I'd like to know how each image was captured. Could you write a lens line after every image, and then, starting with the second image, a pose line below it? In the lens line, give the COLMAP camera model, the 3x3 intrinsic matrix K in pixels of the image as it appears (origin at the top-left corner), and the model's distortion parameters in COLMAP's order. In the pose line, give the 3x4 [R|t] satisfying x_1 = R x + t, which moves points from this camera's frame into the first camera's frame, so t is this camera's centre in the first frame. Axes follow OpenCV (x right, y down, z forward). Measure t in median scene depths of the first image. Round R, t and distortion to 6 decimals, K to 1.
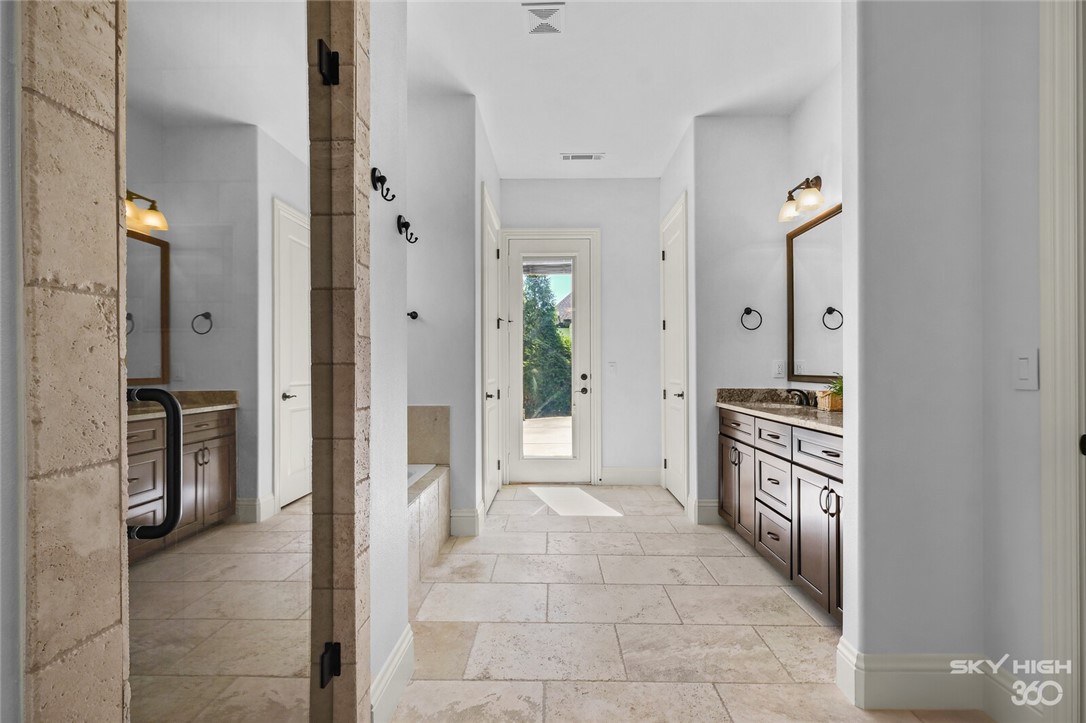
lens RADIAL K [[489.2, 0, 543.0], [0, 489.2, 361.5], [0, 0, 1]] dist [-0.002257, -0.000022]
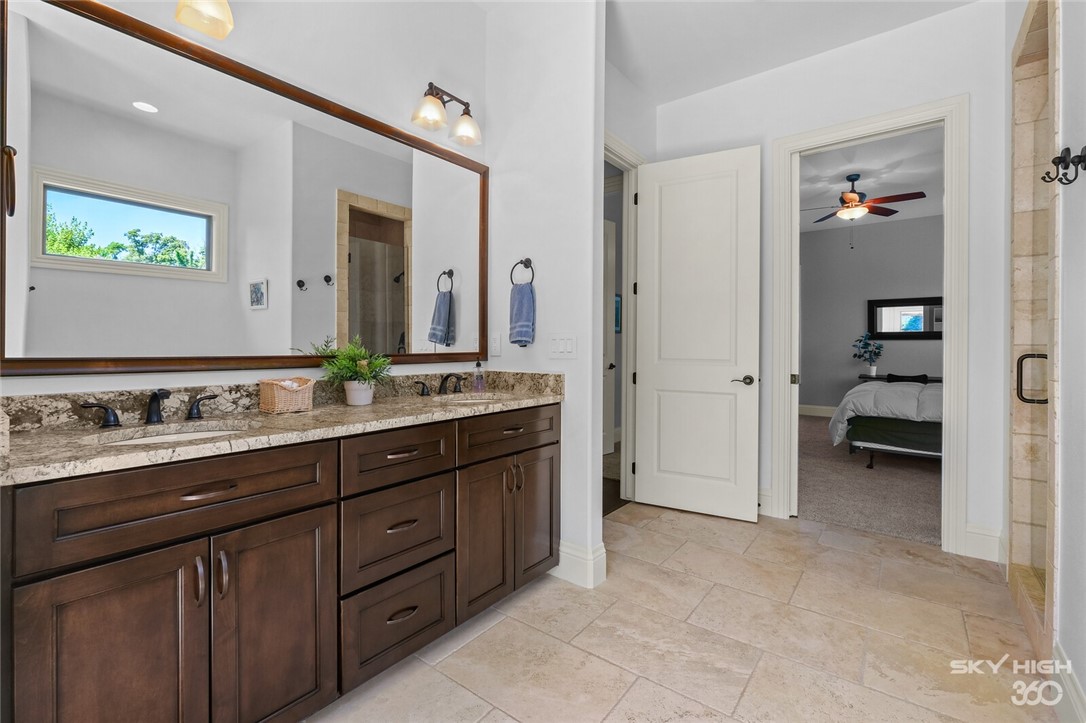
lens RADIAL K [[489.2, 0, 543.0], [0, 489.2, 361.5], [0, 0, 1]] dist [-0.002257, -0.000022]
pose [[-0.812777, -0.014022, 0.582406, -0.033434], [-0.011546, 0.999902, 0.007961, 0.044813], [-0.582460, -0.000254, -0.812859, 1.918453]]
